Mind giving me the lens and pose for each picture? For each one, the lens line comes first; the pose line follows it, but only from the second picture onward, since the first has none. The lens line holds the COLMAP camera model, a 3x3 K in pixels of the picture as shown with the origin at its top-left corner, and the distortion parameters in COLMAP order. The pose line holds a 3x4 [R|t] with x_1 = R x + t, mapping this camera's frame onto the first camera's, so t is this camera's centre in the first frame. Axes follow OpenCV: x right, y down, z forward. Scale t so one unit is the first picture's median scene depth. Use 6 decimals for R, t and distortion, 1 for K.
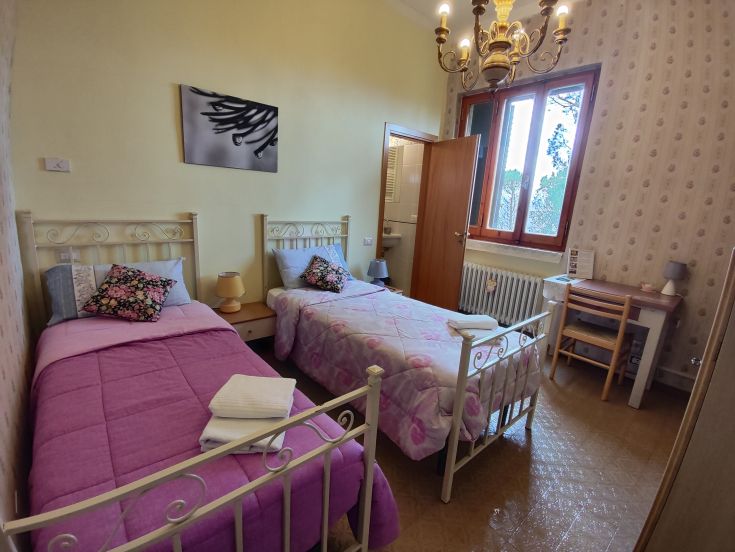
lens RADIAL K [[324.7, 0, 369.9], [0, 324.7, 276.1], [0, 0, 1]] dist [-0.010803, -0.002202]
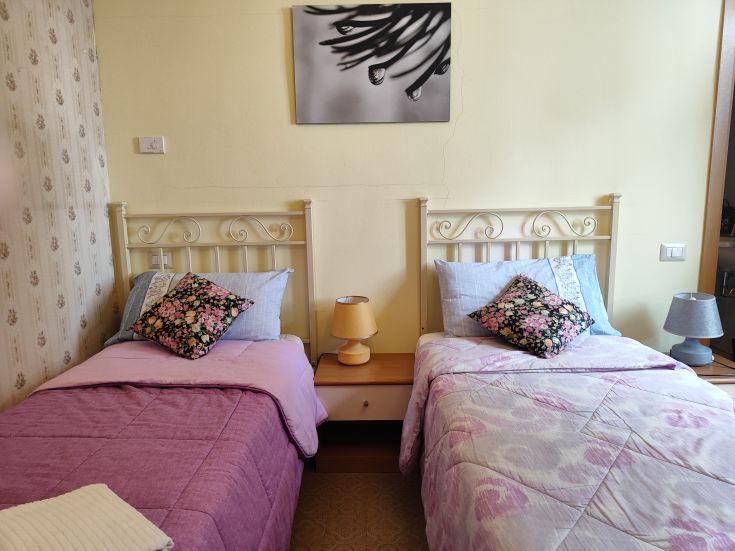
lens RADIAL K [[496.3, 0, 365.6], [0, 496.3, 276.8], [0, 0, 1]] dist [0.002049, -0.007548]
pose [[0.750146, 0.033033, -0.660447, 0.199763], [-0.087631, 0.994909, -0.049771, -0.004478], [0.655441, 0.095211, 0.749221, 0.355177]]
